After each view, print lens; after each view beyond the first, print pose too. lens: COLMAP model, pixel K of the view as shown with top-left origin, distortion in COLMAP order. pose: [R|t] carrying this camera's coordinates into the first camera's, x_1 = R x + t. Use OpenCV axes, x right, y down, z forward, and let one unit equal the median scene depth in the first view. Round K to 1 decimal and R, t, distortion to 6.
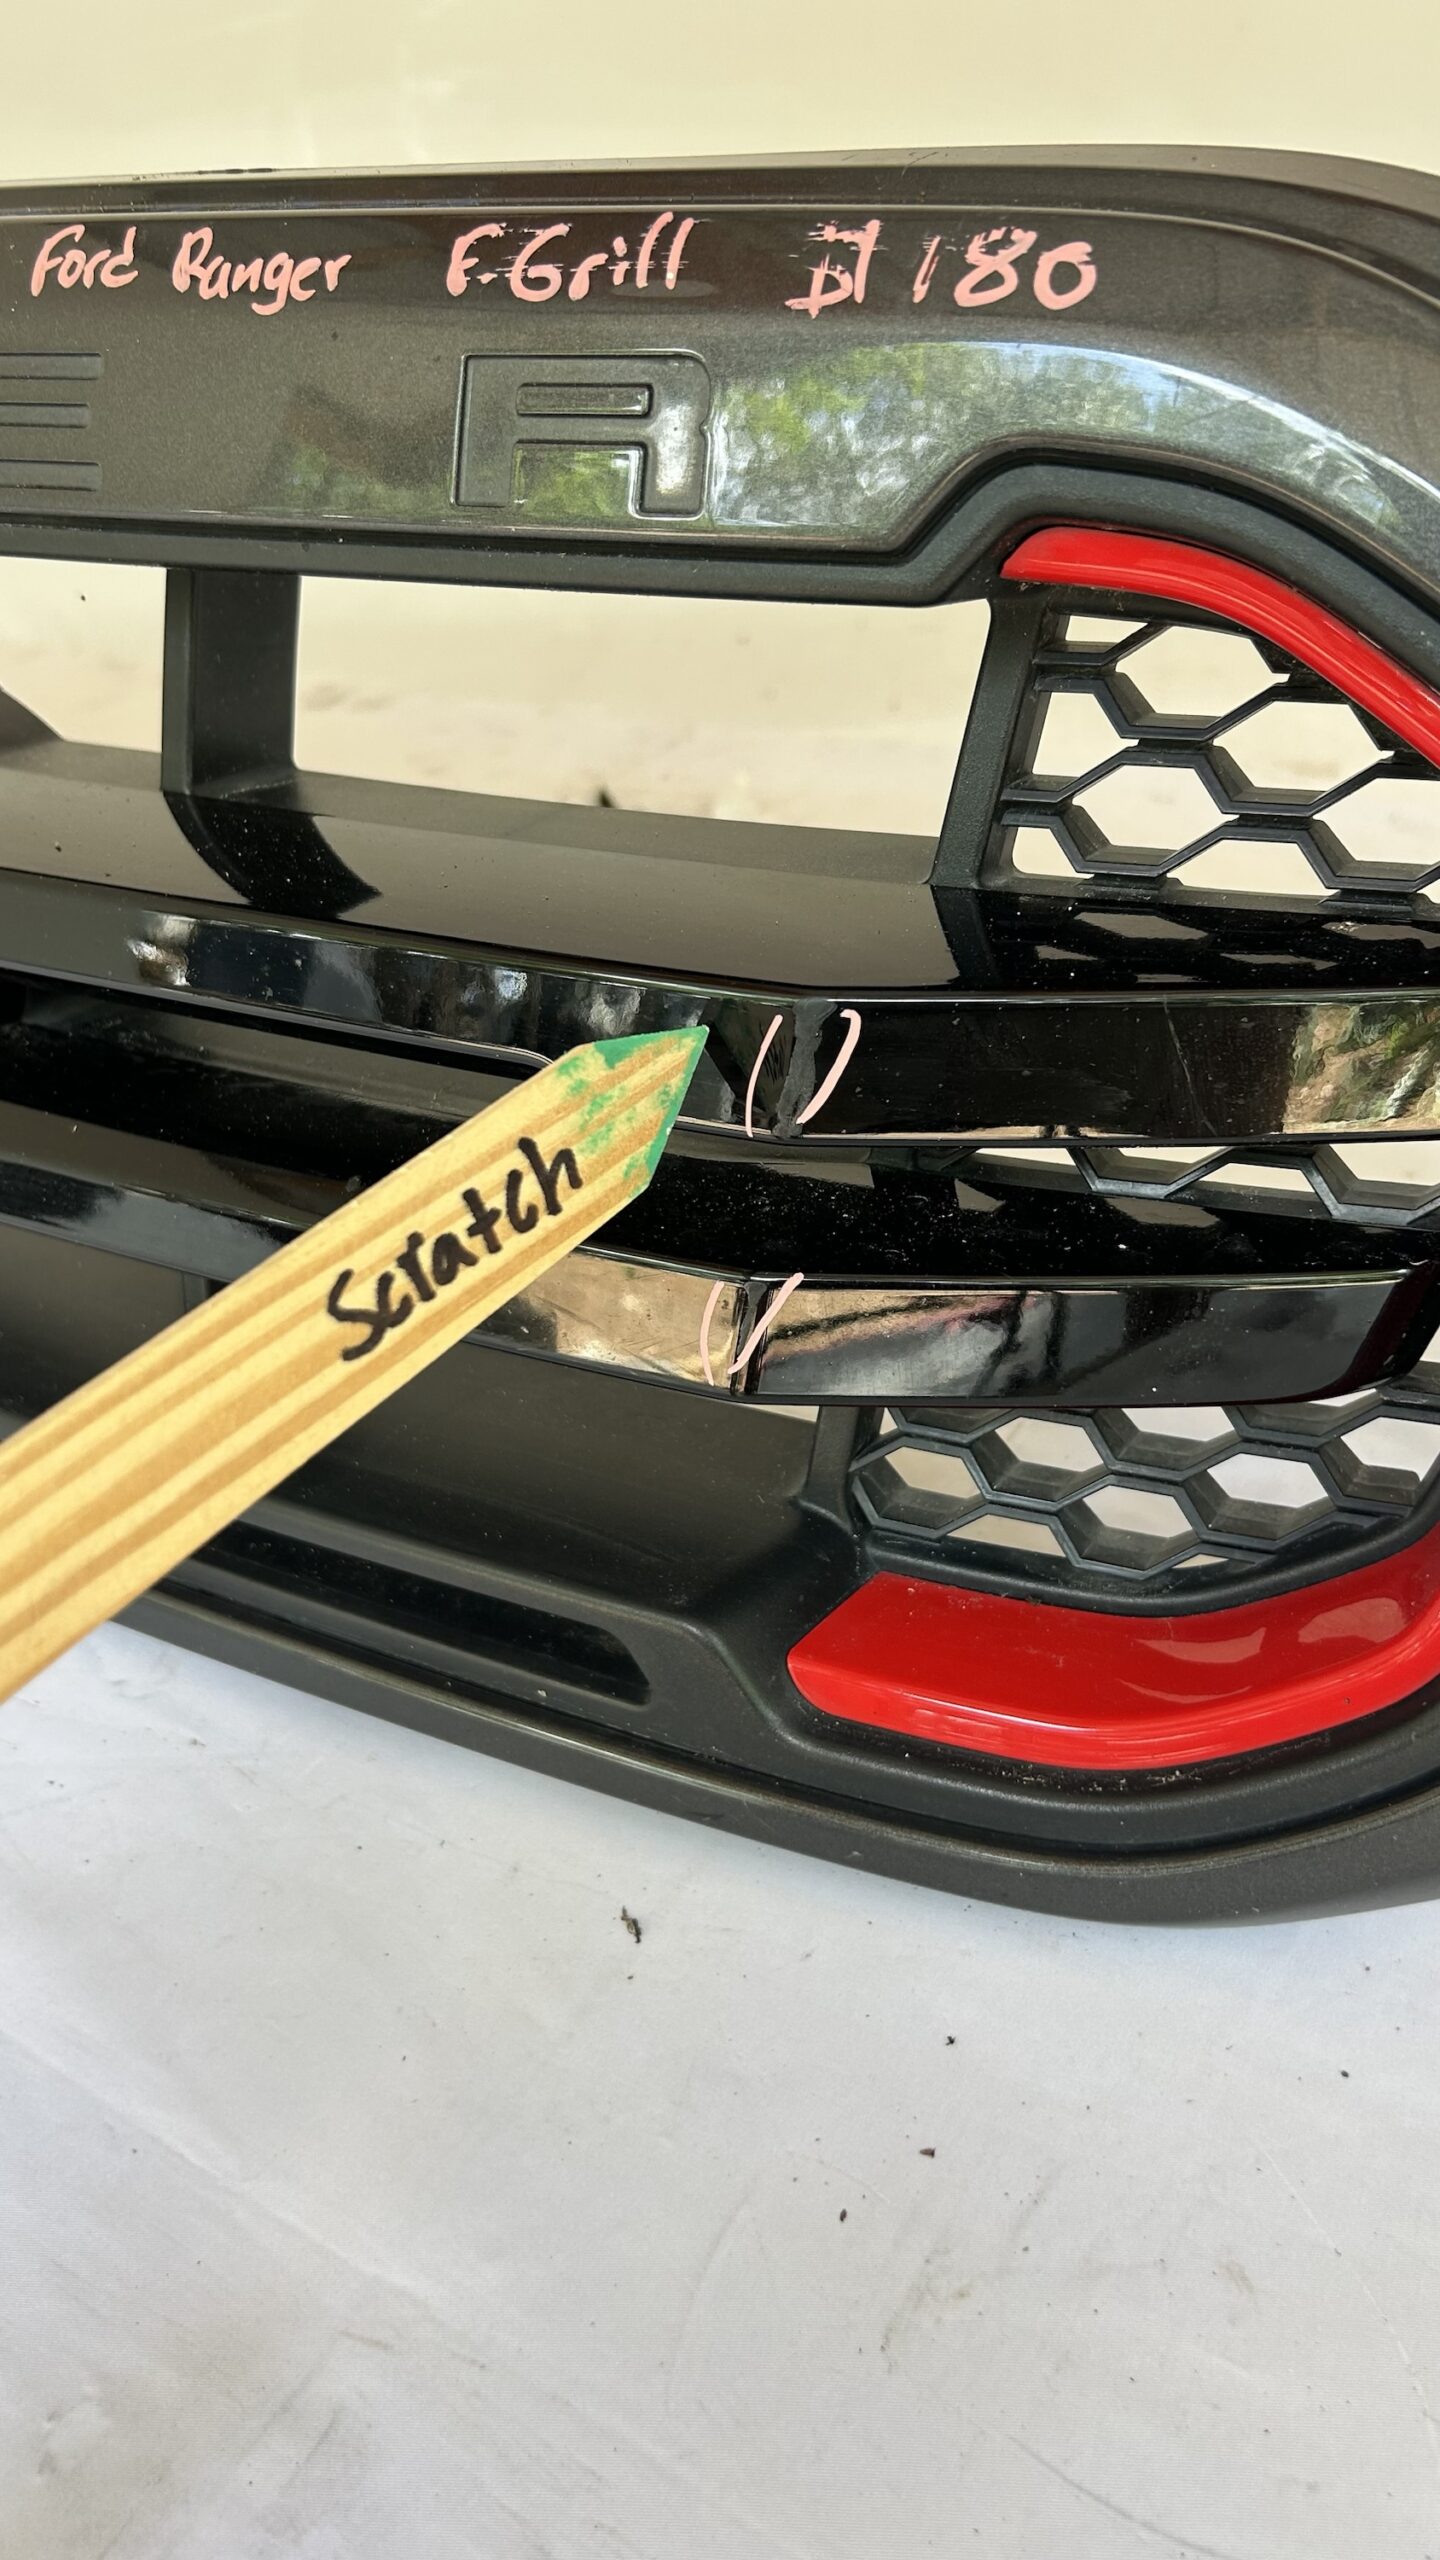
lens RADIAL K [[2056.4, 0, 719.6], [0, 2056.4, 1268.9], [0, 0, 1]] dist [0.037815, -0.001597]
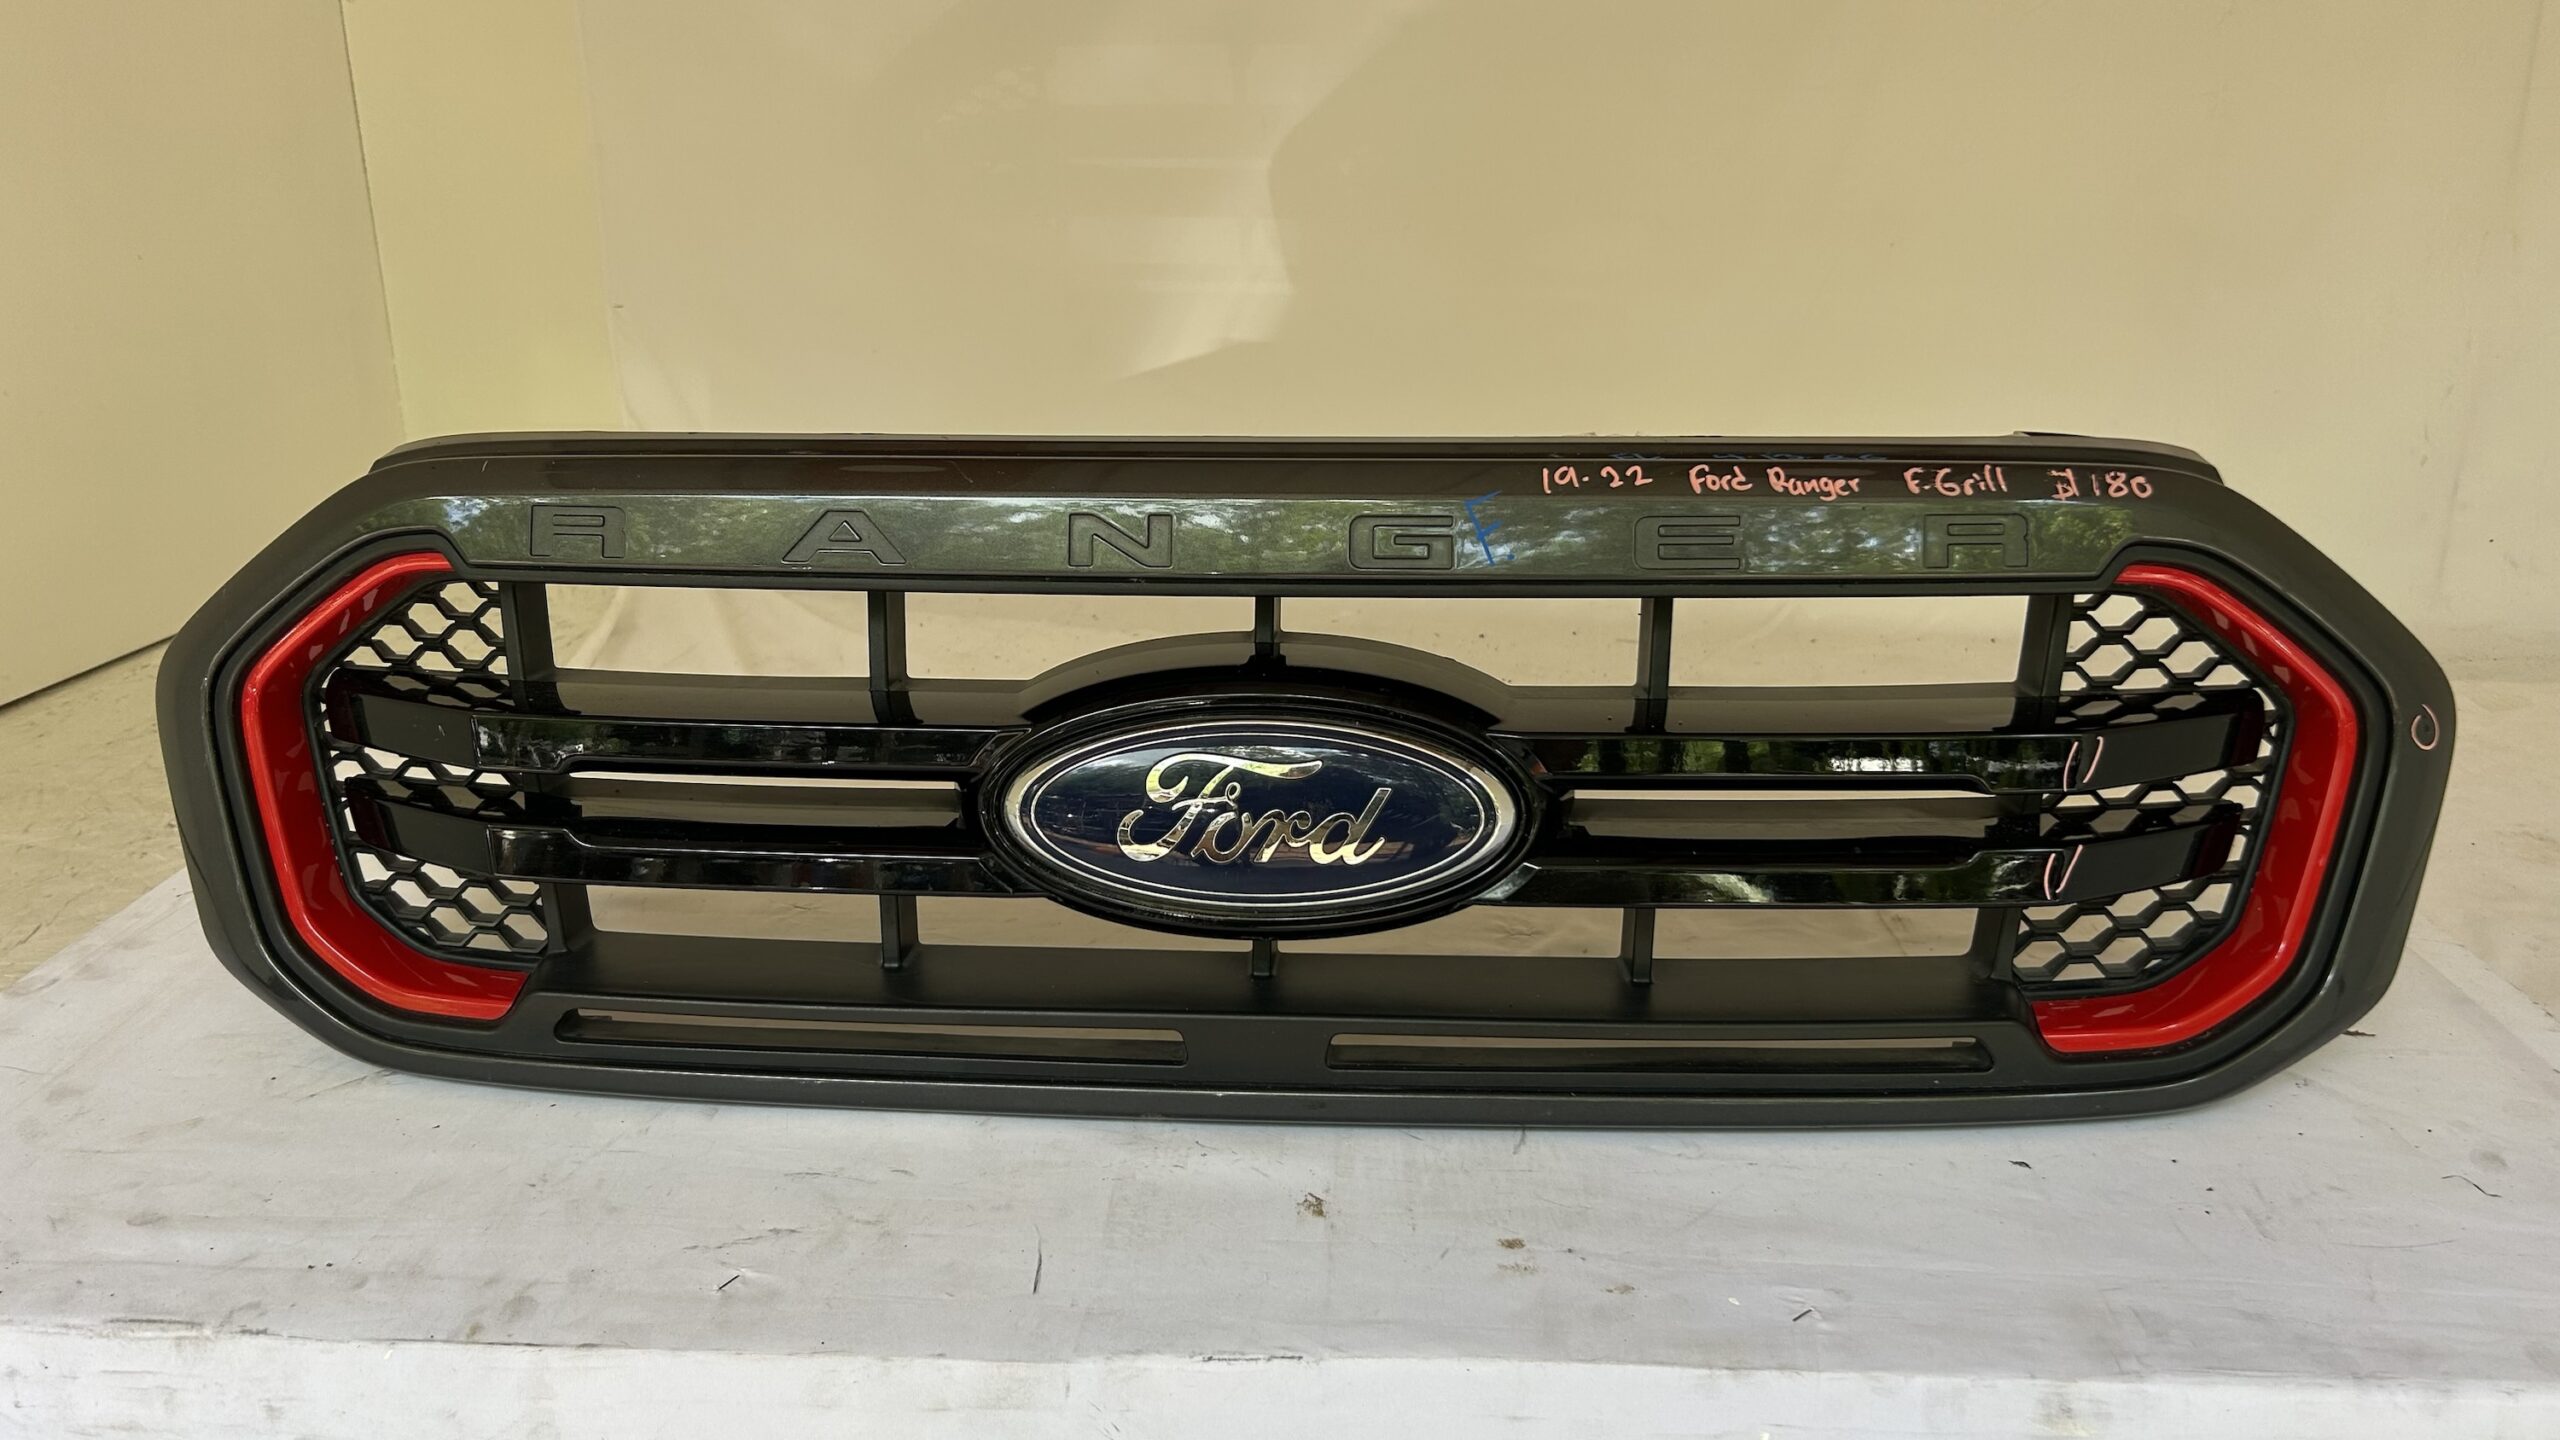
lens RADIAL K [[1961.3, 0, 1282.1], [0, 1961.3, 688.2], [0, 0, 1]] dist [0.000865, -0.002261]
pose [[0.881458, -0.084902, 0.464568, -1.934511], [0.195120, 0.961293, -0.194536, 0.091627], [-0.430070, 0.262122, 0.863905, -0.710843]]
